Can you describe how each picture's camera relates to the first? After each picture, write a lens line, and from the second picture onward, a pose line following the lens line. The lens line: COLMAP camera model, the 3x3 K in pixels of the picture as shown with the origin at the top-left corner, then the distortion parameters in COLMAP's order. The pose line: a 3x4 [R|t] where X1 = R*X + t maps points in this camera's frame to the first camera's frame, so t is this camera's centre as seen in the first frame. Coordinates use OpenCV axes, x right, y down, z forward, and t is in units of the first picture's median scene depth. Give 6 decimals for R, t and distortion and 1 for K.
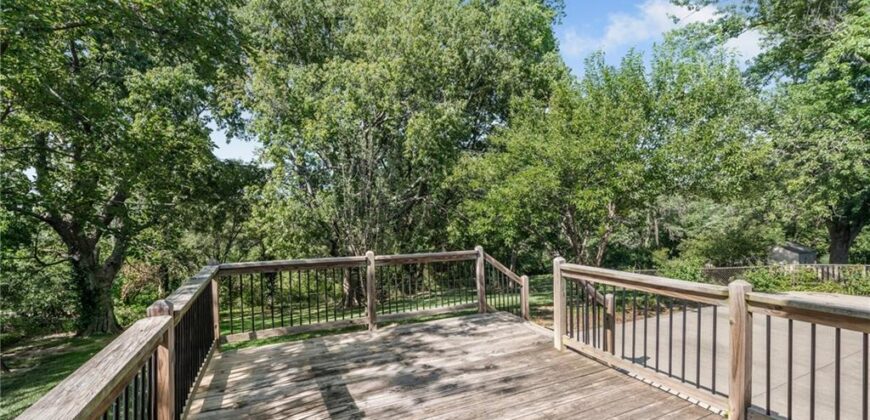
lens RADIAL K [[347.9, 0, 436.6], [0, 347.9, 218.3], [0, 0, 1]] dist [0.000267, -0.000068]
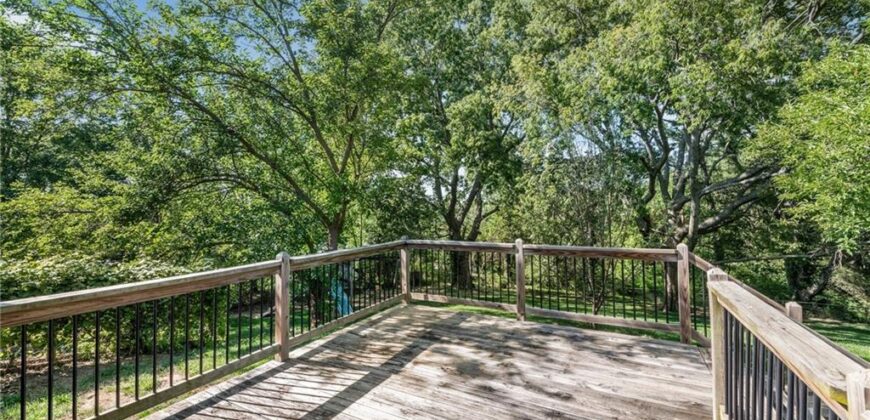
lens RADIAL K [[347.9, 0, 435.3], [0, 347.9, 208.1], [0, 0, 1]] dist [0.000267, -0.000068]
pose [[0.585956, -0.004179, -0.810332, 0.551429], [0.006546, 0.999978, -0.000423, 0.007550], [0.810317, -0.005056, 0.585970, 0.283172]]
